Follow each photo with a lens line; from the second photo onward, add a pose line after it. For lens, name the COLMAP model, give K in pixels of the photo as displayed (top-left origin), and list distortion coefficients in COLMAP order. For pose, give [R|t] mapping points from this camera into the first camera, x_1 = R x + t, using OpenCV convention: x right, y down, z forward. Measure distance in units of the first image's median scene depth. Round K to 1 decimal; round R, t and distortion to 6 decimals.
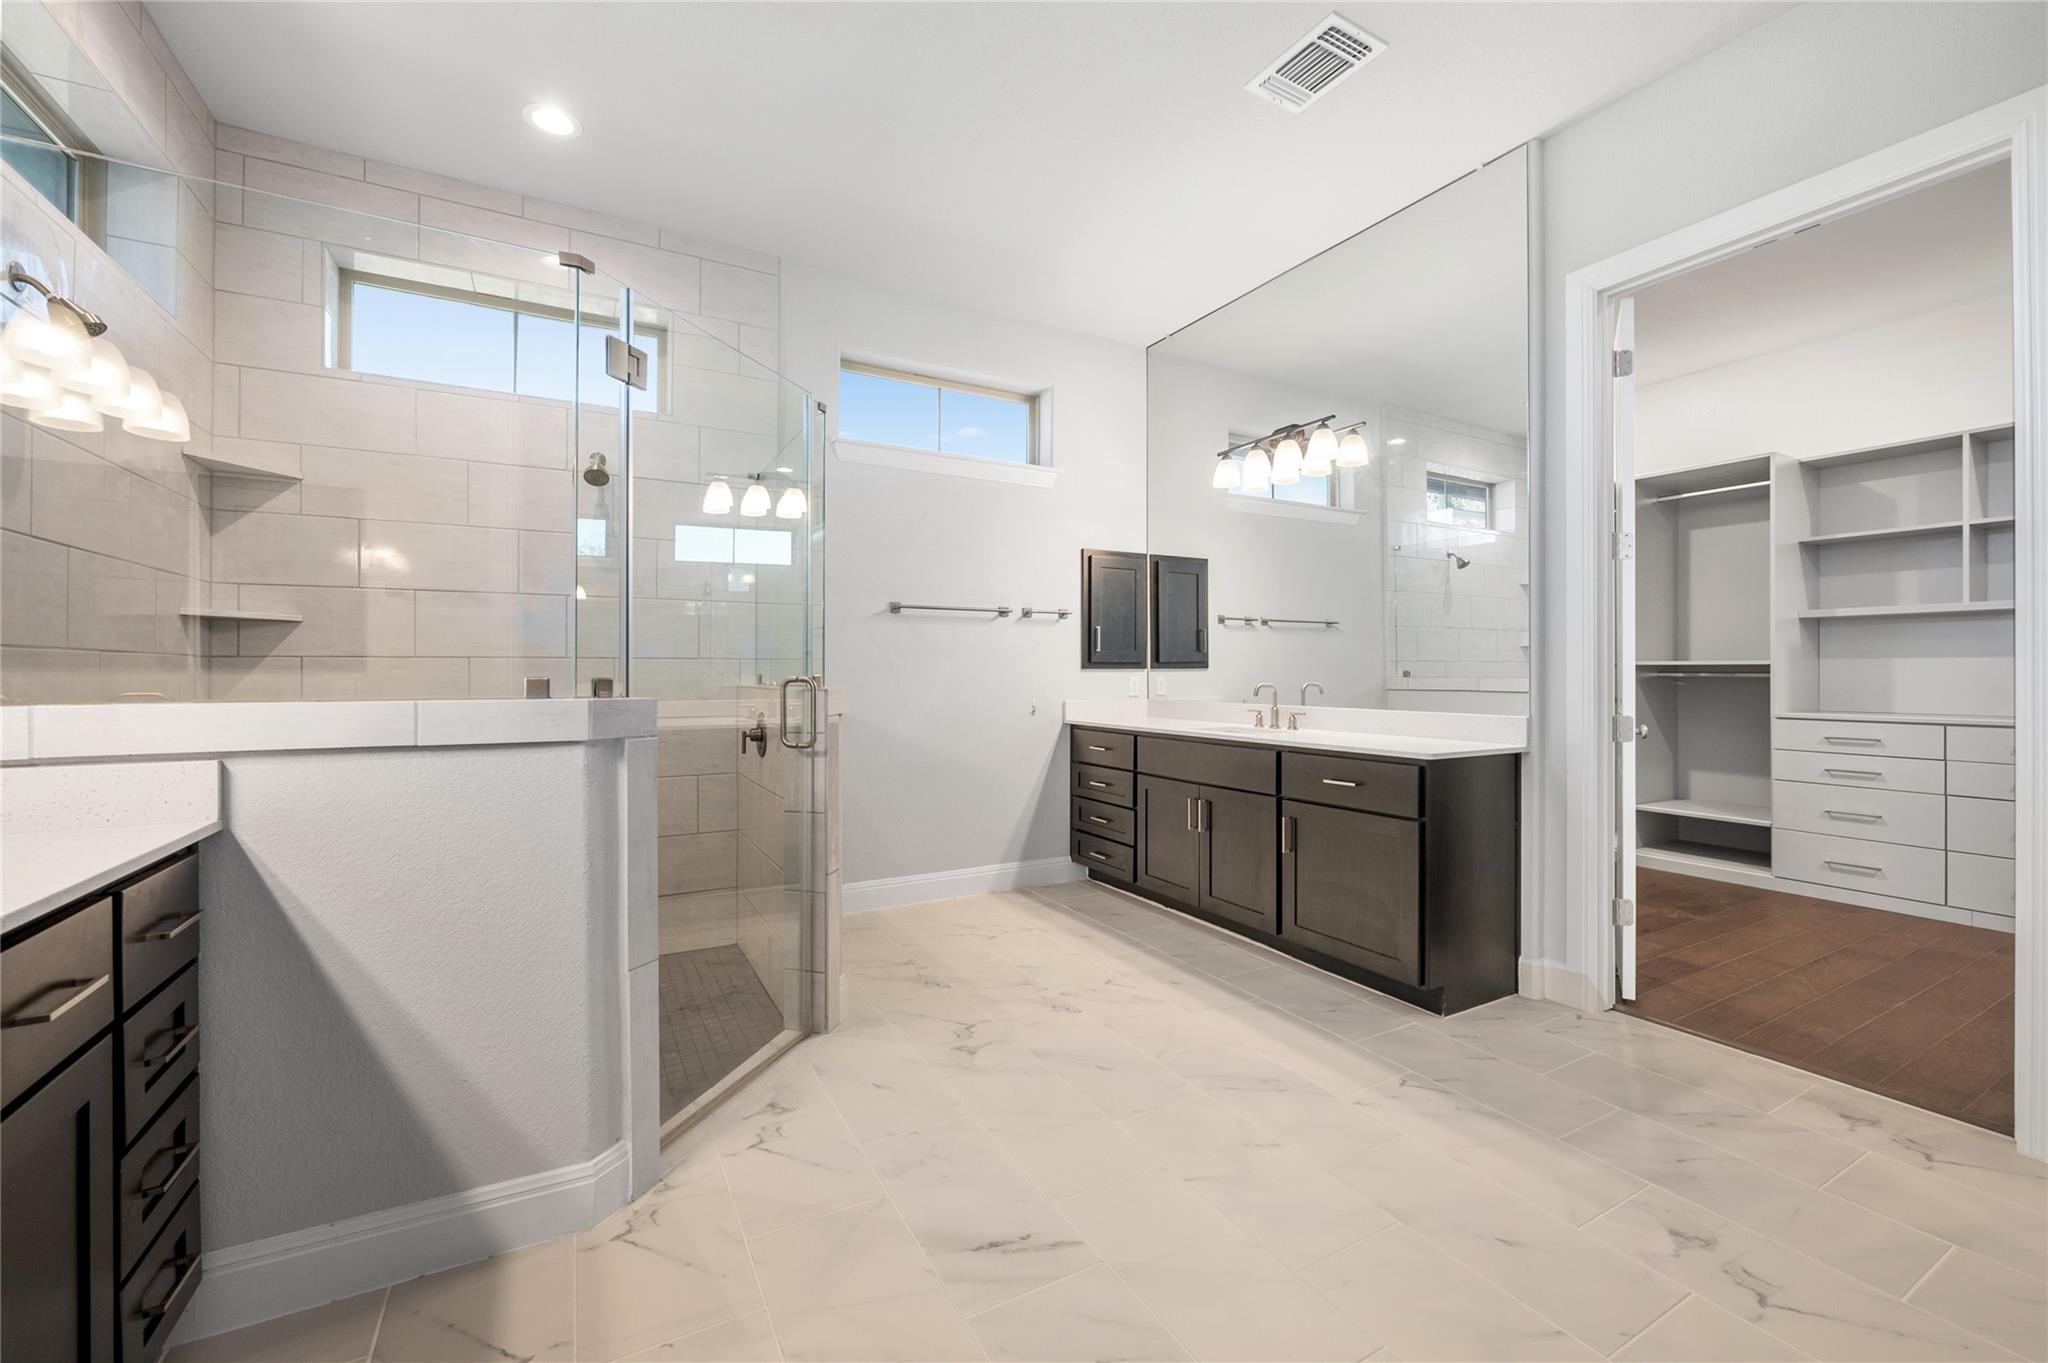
lens RADIAL K [[817.5, 0, 1024.0], [0, 817.5, 681.5], [0, 0, 1]] dist [-0.003182, 0.000070]
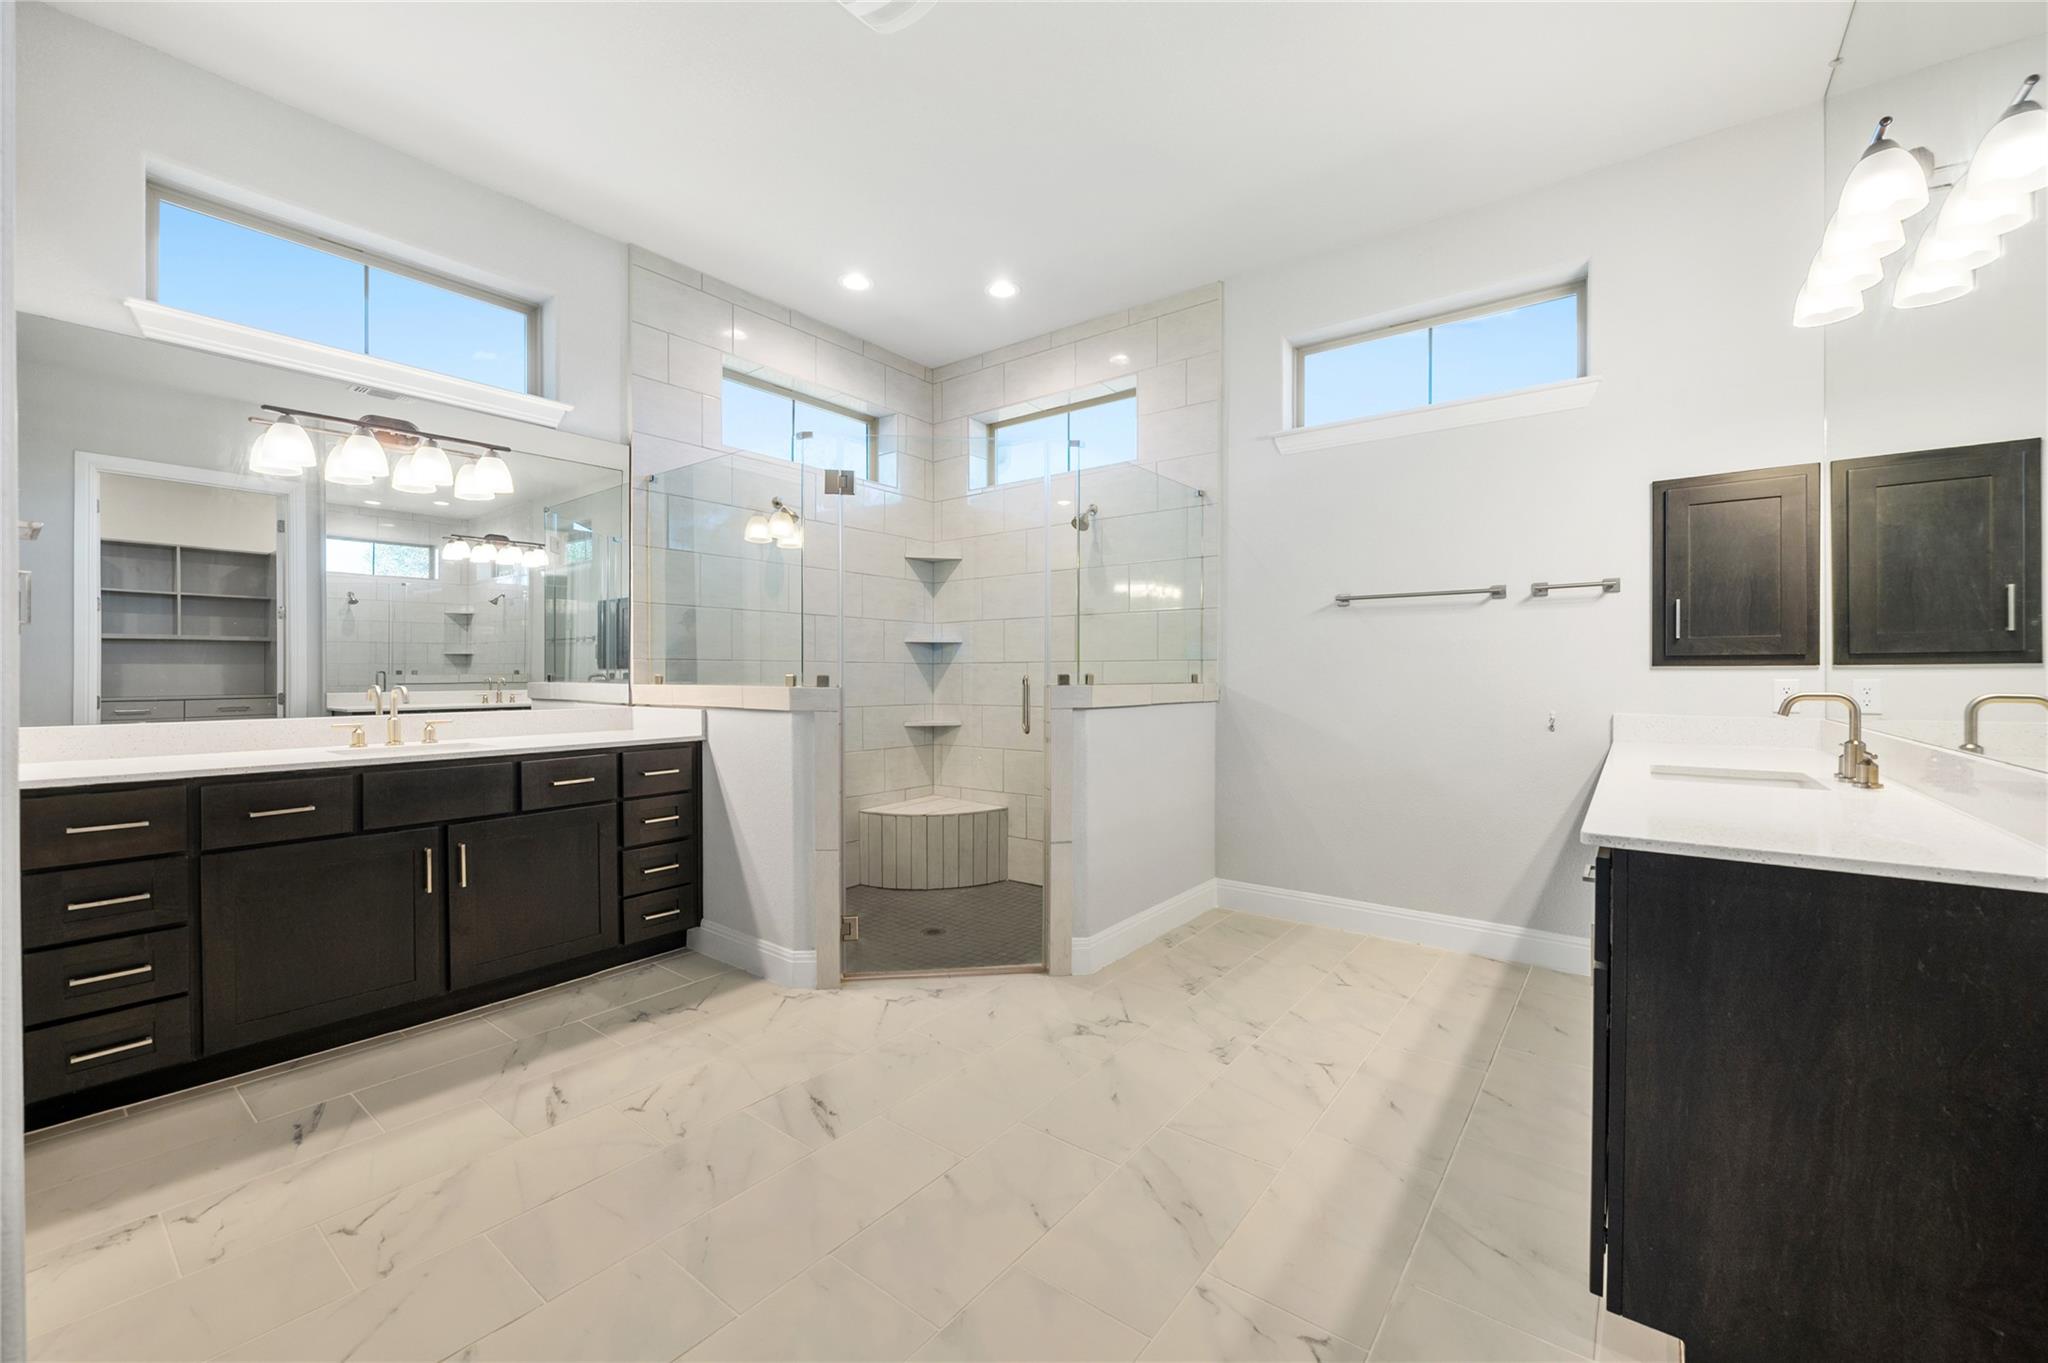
lens RADIAL K [[816.6, 0, 1024.6], [0, 816.6, 688.1], [0, 0, 1]] dist [-0.002921, -0.000186]
pose [[0.397678, 0.016644, -0.917374, 0.670669], [-0.010240, 0.999854, 0.013701, -0.002647], [0.917468, 0.003945, 0.397790, 0.400810]]
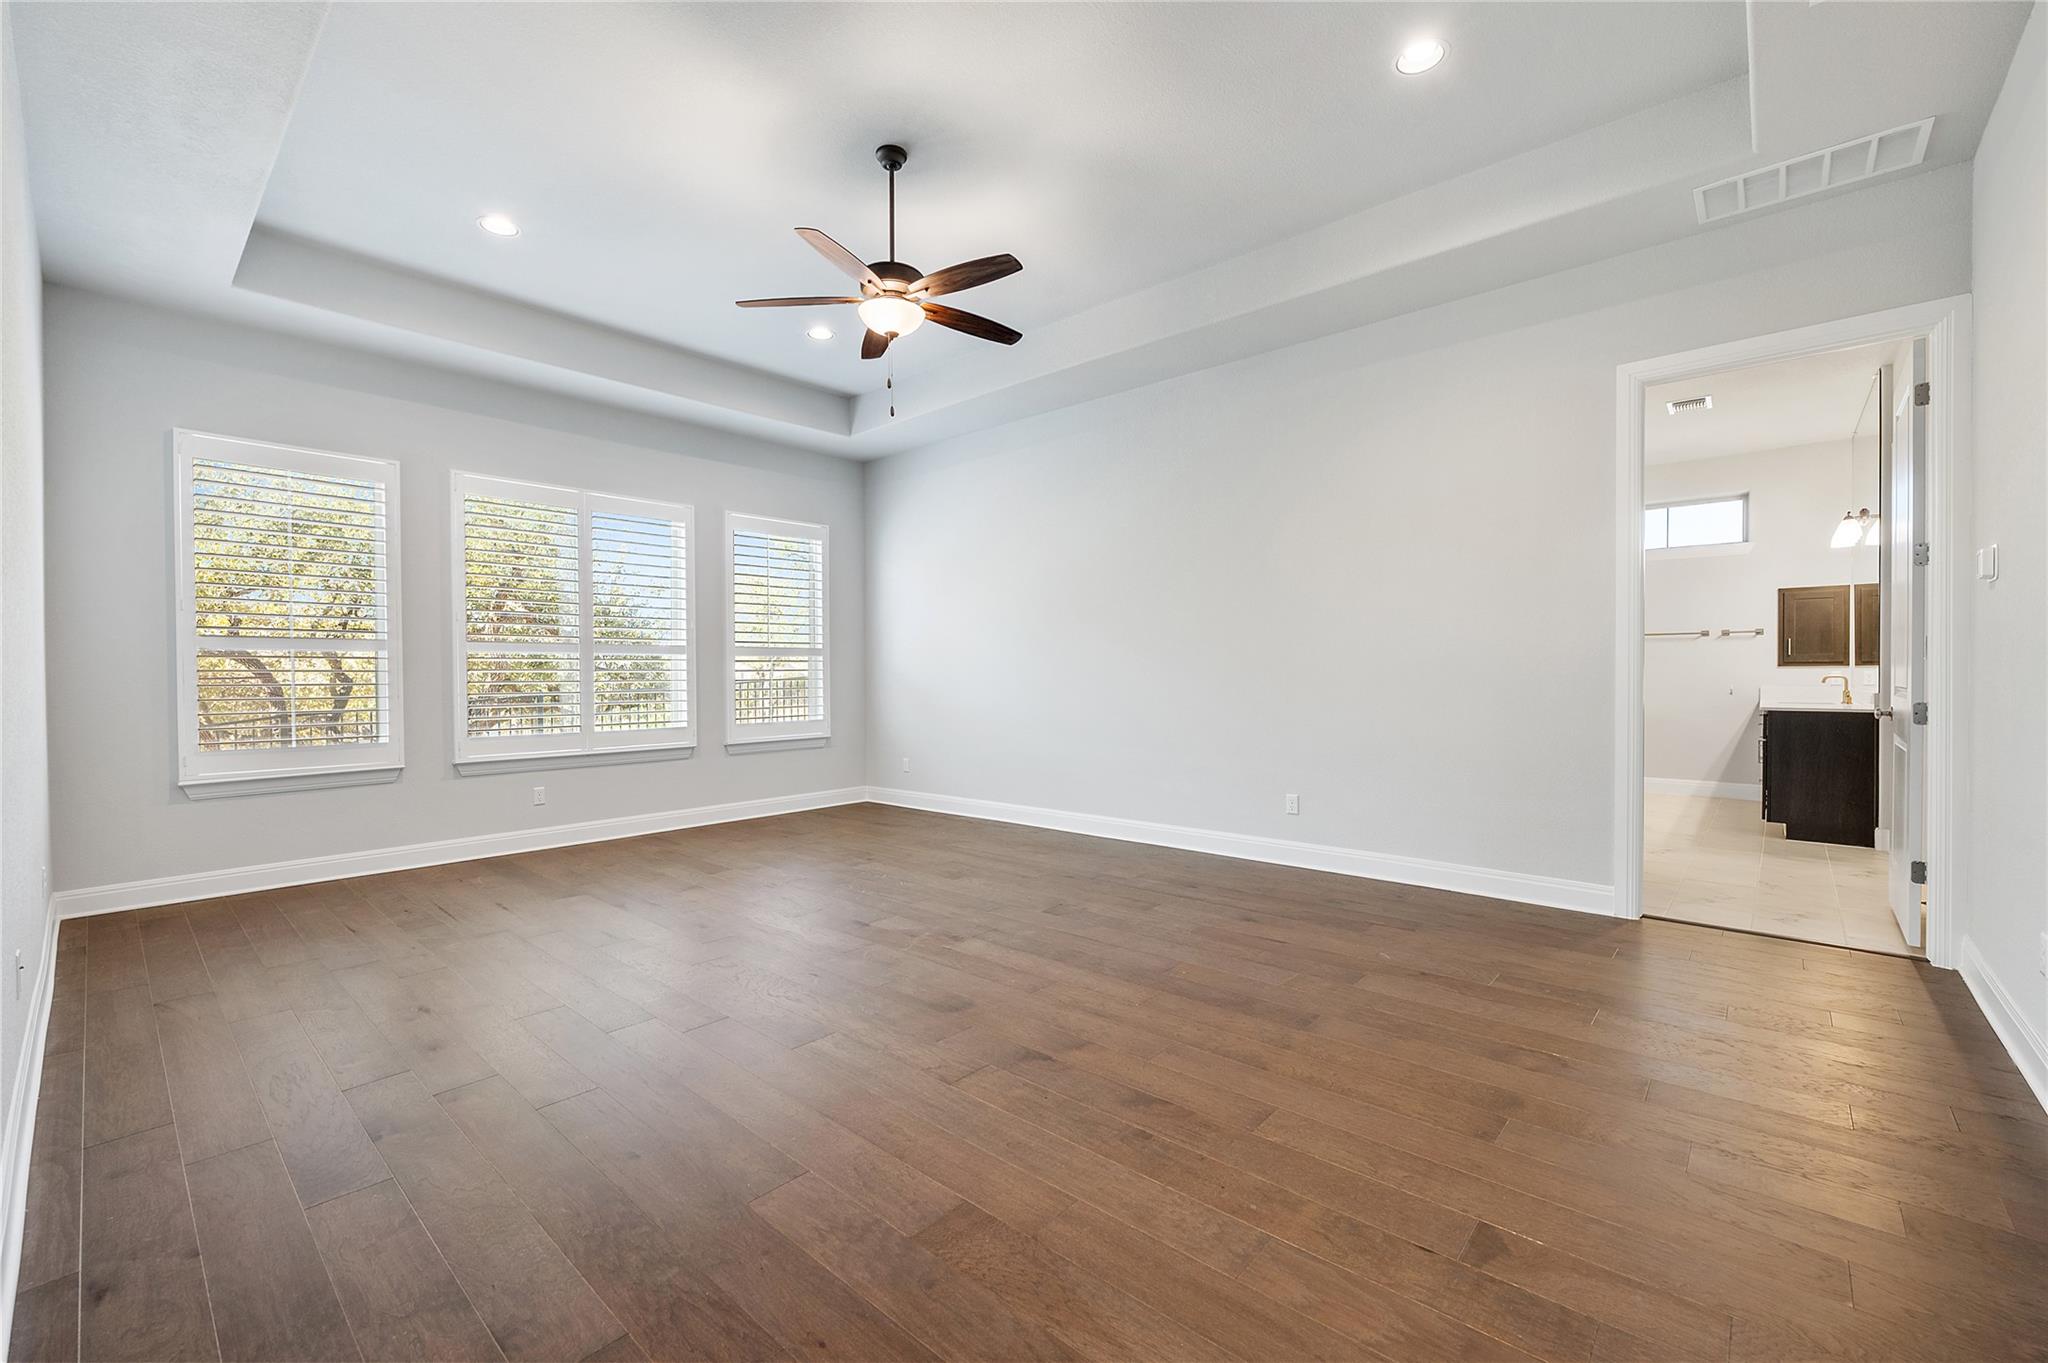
lens RADIAL K [[842.5, 0, 1024.8], [0, 842.5, 687.7], [0, 0, 1]] dist [-0.000206, 0.000000]
pose [[0.328300, 0.016667, -0.944426, 1.583469], [-0.006413, 0.999861, 0.015416, 0.013721], [0.944552, 0.000996, 0.328361, -1.241848]]
